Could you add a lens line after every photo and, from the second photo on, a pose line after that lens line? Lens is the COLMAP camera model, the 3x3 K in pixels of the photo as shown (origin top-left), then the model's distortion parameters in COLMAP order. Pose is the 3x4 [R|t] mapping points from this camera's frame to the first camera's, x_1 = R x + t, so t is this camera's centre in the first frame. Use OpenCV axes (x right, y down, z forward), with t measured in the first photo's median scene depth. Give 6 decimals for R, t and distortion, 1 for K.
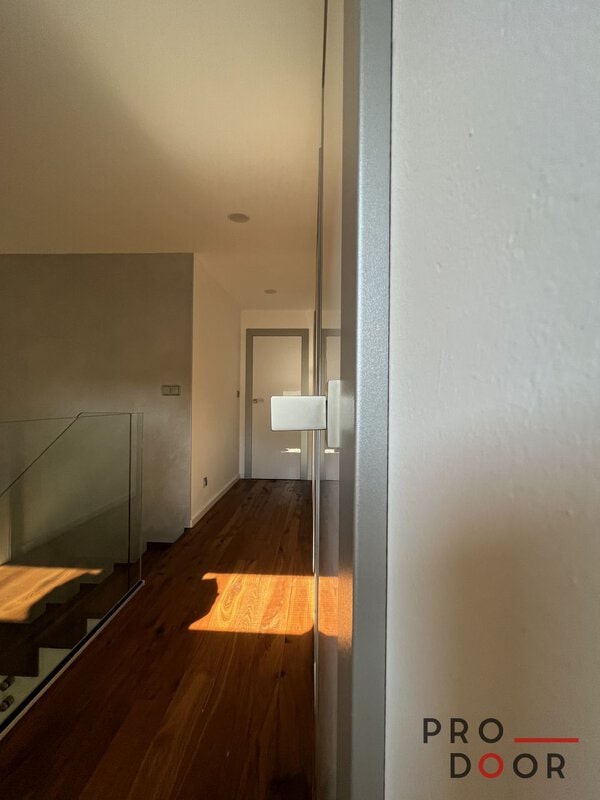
lens RADIAL K [[319.1, 0, 300.0], [0, 319.1, 400.0], [0, 0, 1]] dist [-0.001690, 0.000523]
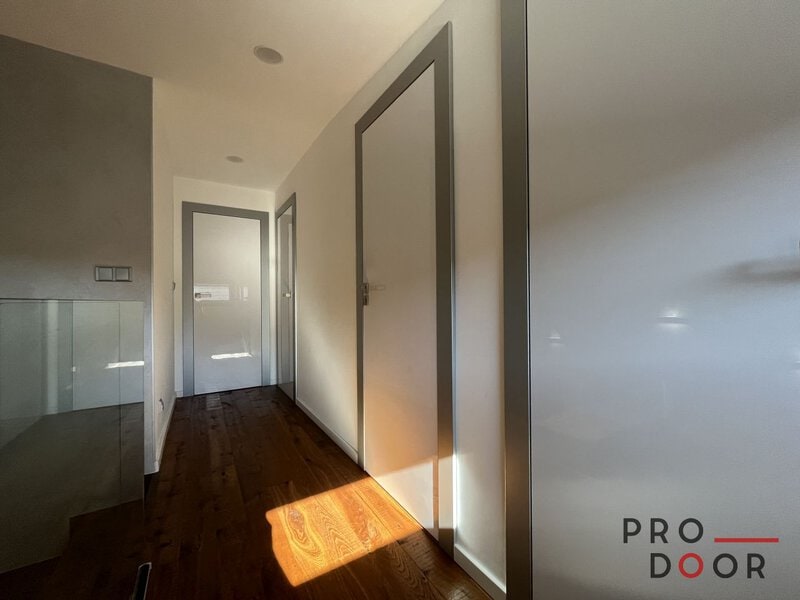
lens RADIAL K [[319.1, 0, 400.0], [0, 319.1, 300.0], [0, 0, 1]] dist [-0.001690, 0.000523]
pose [[0.828012, -0.015116, 0.560507, -0.286884], [0.013621, 0.999884, 0.006843, 0.027144], [-0.560545, 0.001968, 0.828122, 0.125377]]
